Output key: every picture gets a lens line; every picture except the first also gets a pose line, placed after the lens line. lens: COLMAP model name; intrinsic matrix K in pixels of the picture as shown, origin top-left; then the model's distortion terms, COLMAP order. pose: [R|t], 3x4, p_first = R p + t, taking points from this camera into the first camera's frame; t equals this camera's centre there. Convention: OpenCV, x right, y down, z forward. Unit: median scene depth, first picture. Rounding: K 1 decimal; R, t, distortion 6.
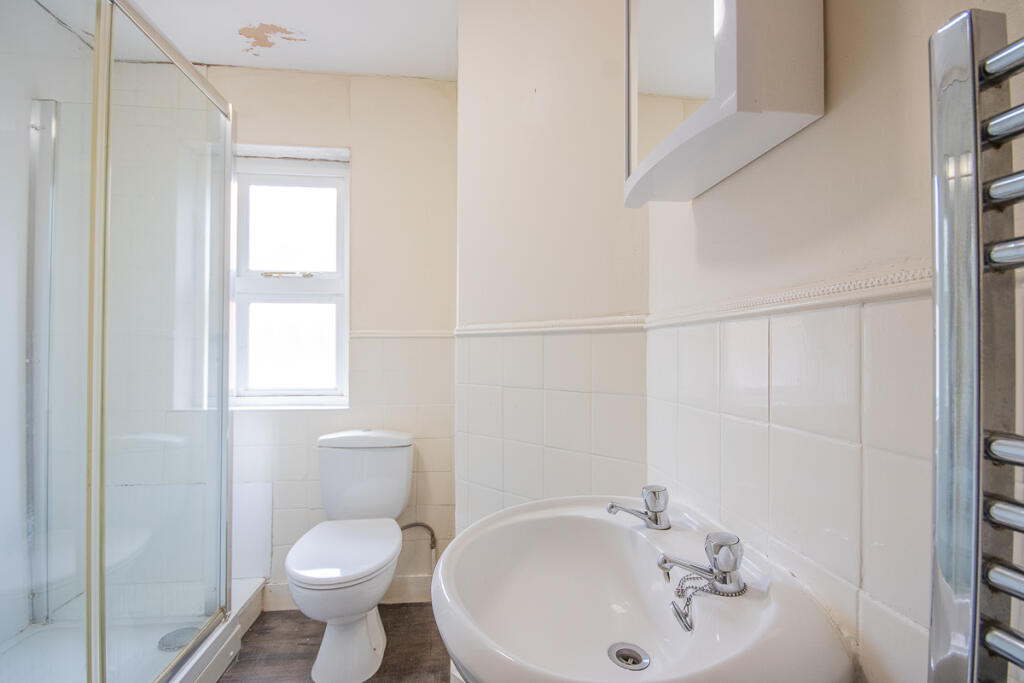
lens RADIAL K [[472.8, 0, 516.4], [0, 472.8, 346.3], [0, 0, 1]] dist [0.004150, -0.009819]
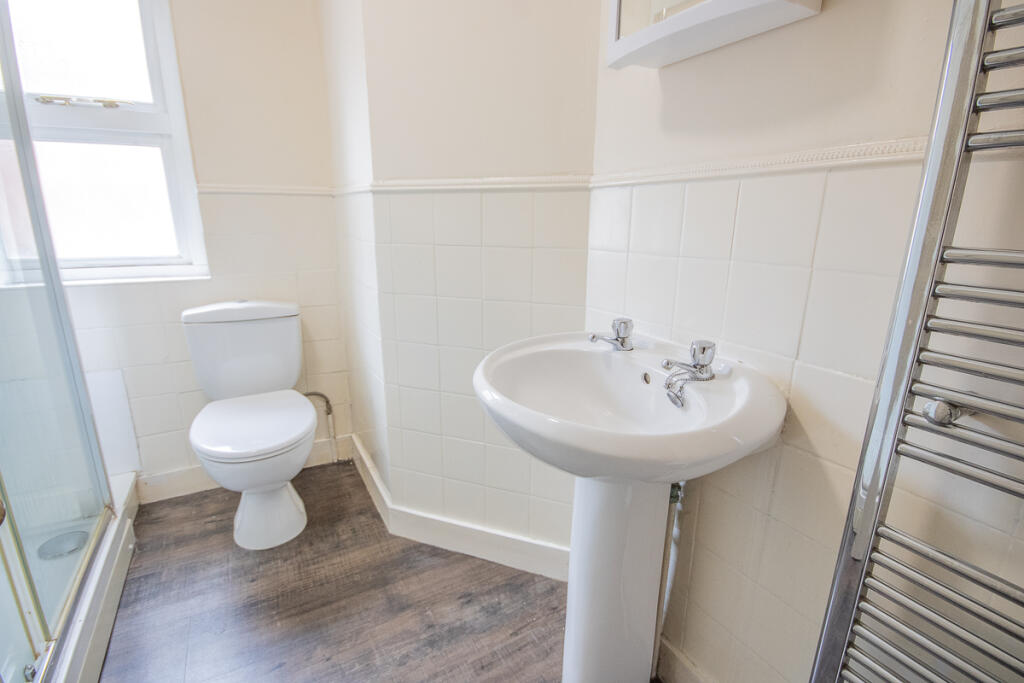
lens RADIAL K [[472.8, 0, 516.4], [0, 472.8, 346.3], [0, 0, 1]] dist [0.004150, -0.009819]
pose [[0.923764, -0.094700, 0.371068, -0.209667], [-0.010203, 0.962513, 0.271044, 0.013286], [-0.382826, -0.254167, 0.888169, -0.013805]]
